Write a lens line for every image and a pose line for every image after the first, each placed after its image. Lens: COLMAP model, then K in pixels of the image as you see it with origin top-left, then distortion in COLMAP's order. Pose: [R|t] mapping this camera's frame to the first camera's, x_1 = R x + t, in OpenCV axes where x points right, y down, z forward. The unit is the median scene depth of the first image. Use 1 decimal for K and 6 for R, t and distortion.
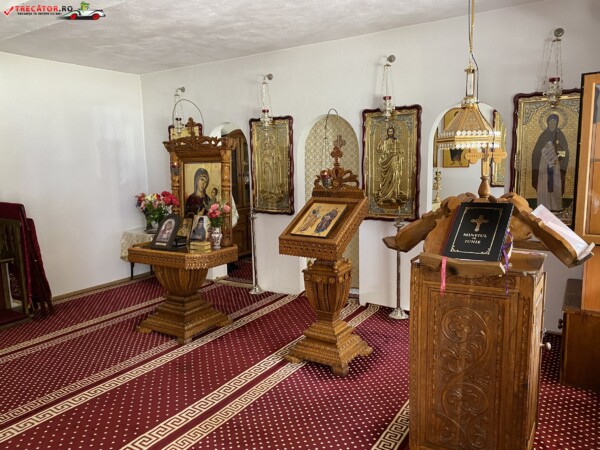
lens RADIAL K [[460.3, 0, 299.6], [0, 460.3, 225.7], [0, 0, 1]] dist [0.043855, -0.044209]
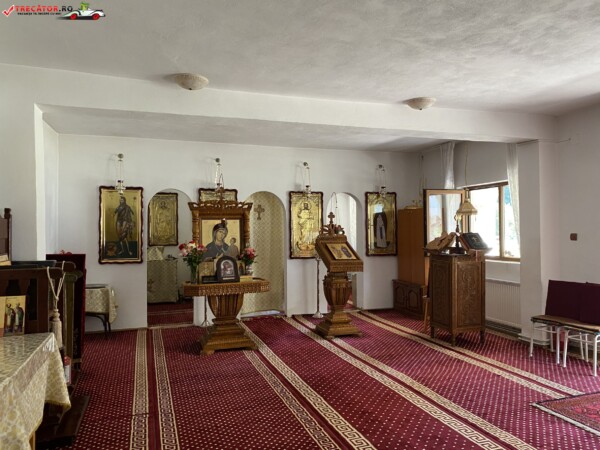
lens RADIAL K [[460.3, 0, 302.3], [0, 460.3, 224.4], [0, 0, 1]] dist [0.043855, -0.044209]
pose [[0.625204, 0.032156, 0.779798, -1.095513], [0.107910, 0.985993, -0.127175, 0.071654], [-0.772965, 0.163659, 0.612977, 0.006484]]
